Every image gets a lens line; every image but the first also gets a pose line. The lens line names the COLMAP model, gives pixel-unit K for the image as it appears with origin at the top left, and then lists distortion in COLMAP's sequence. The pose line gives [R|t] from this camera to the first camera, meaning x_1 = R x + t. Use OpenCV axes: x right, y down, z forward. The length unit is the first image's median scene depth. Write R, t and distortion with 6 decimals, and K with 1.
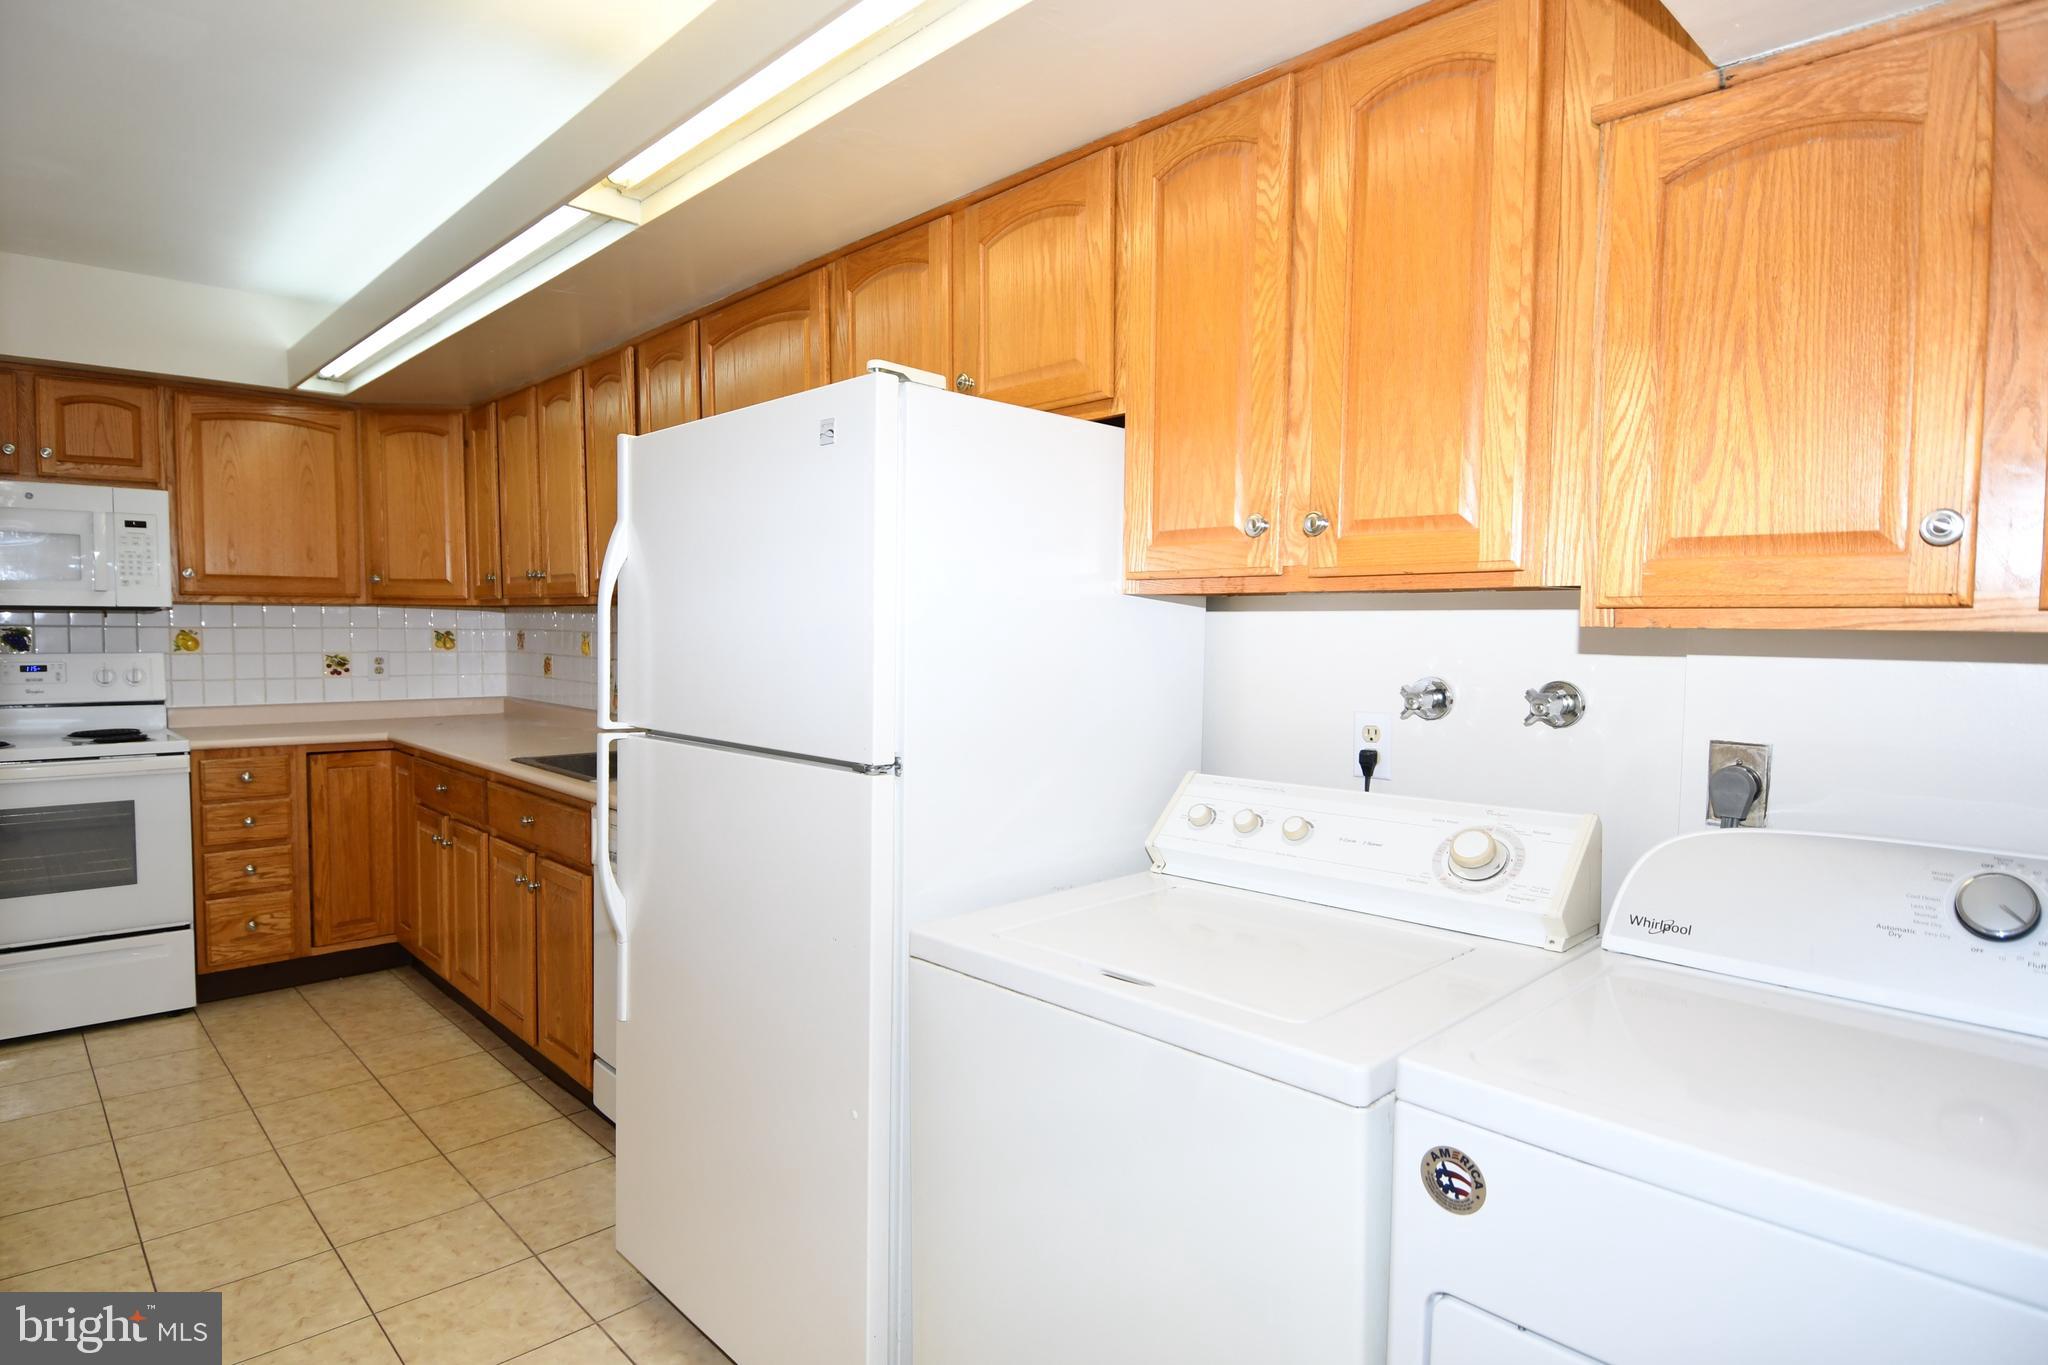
lens RADIAL K [[1094.6, 0, 999.0], [0, 1094.6, 690.8], [0, 0, 1]] dist [0.055344, -0.062147]
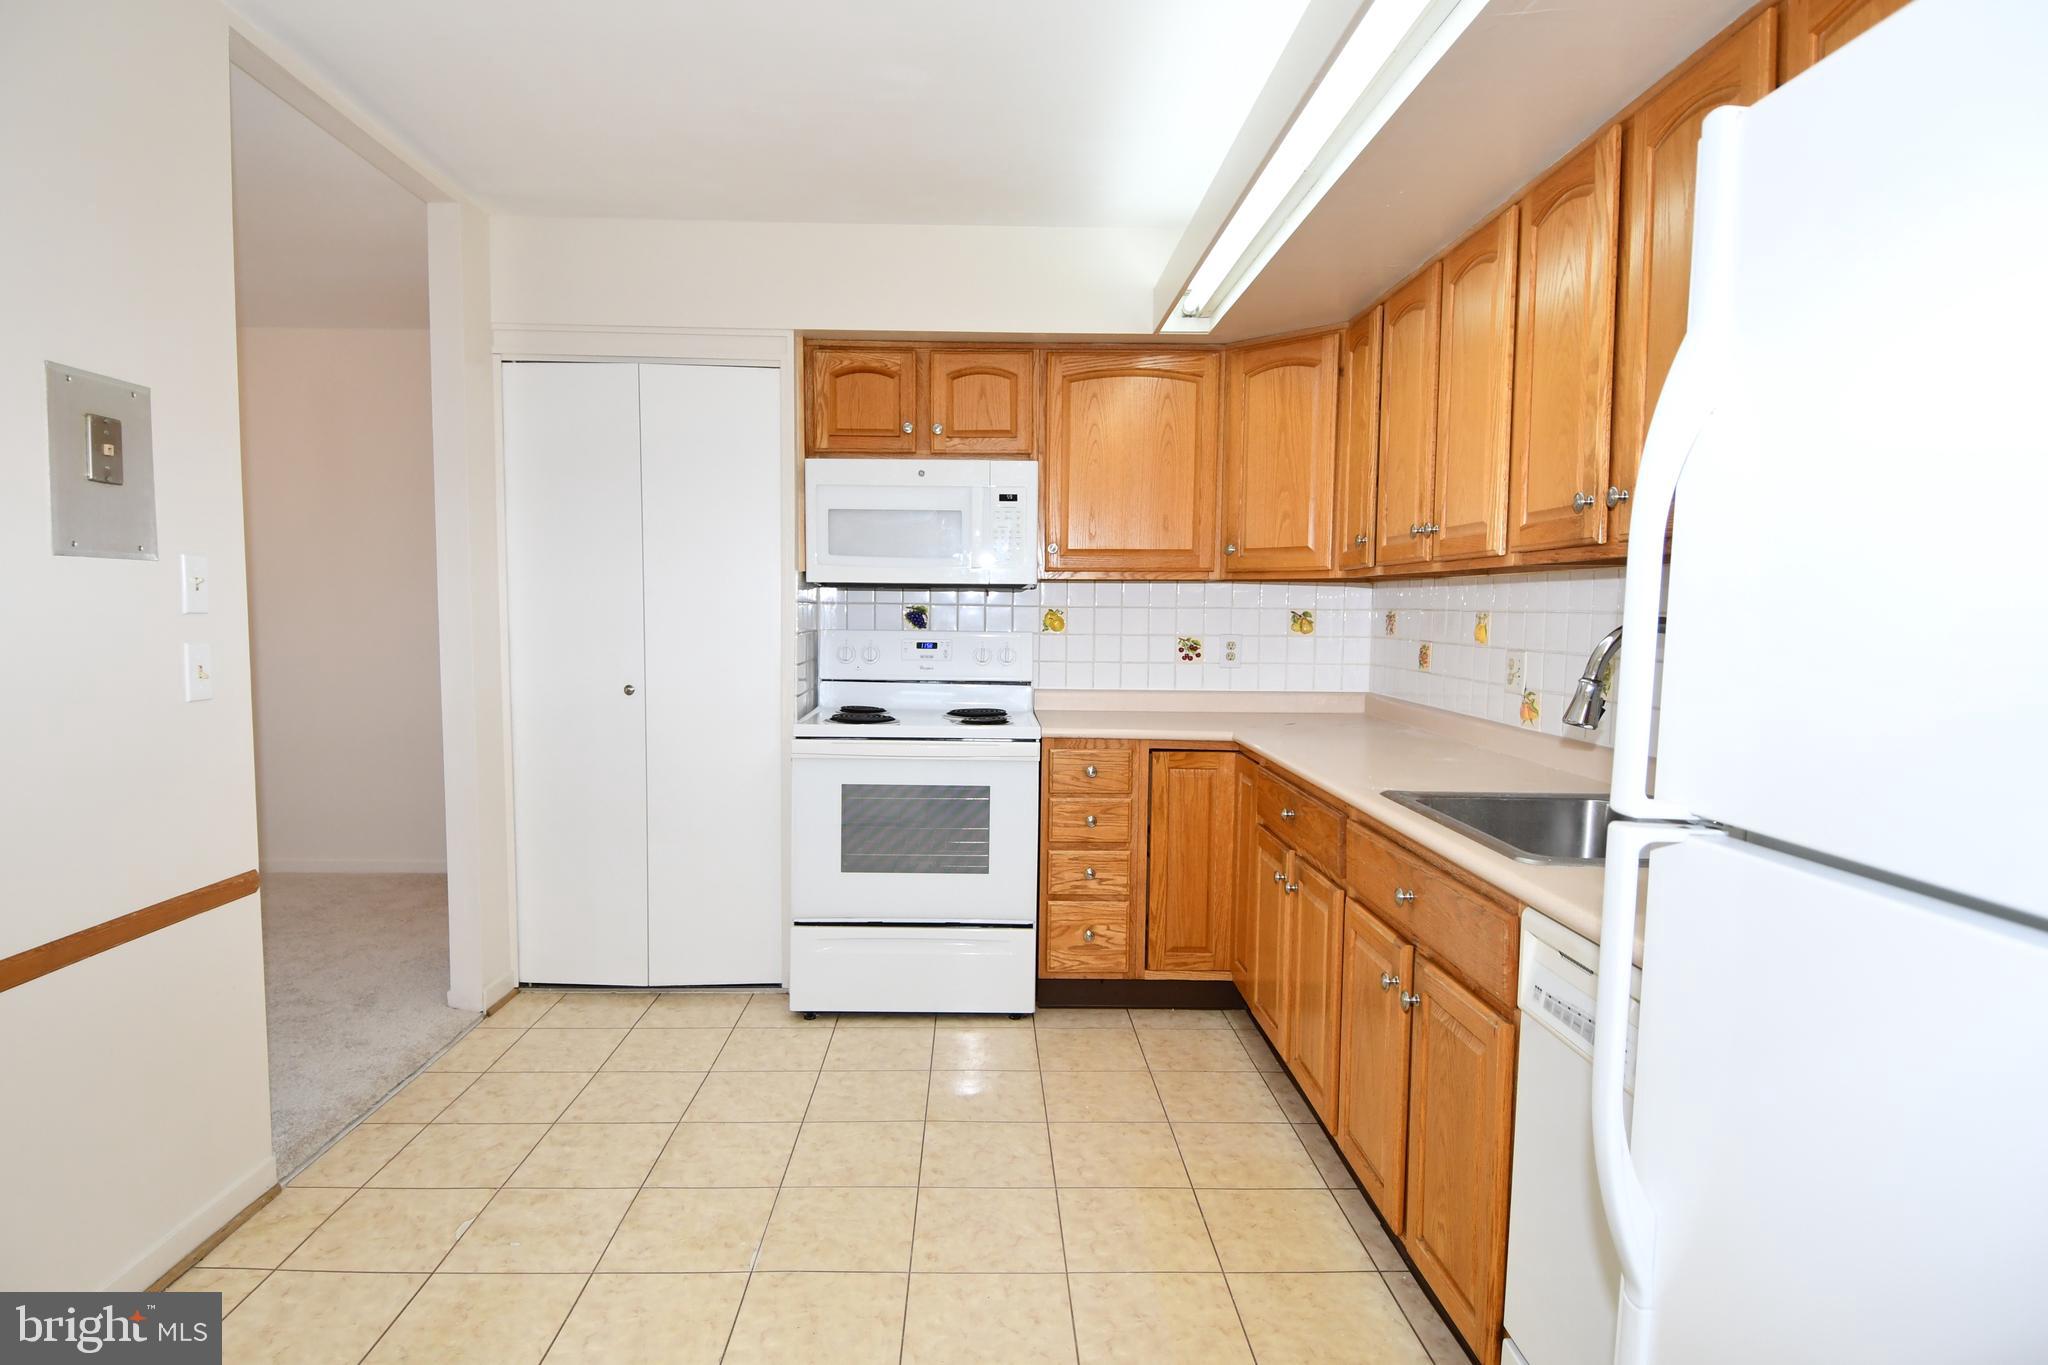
lens RADIAL K [[1094.6, 0, 999.0], [0, 1094.6, 690.8], [0, 0, 1]] dist [0.055344, -0.062147]
pose [[0.742632, 0.050010, -0.667830, -0.137478], [-0.042856, 0.998713, 0.027132, -0.008299], [0.668327, 0.008471, 0.743819, 0.277199]]
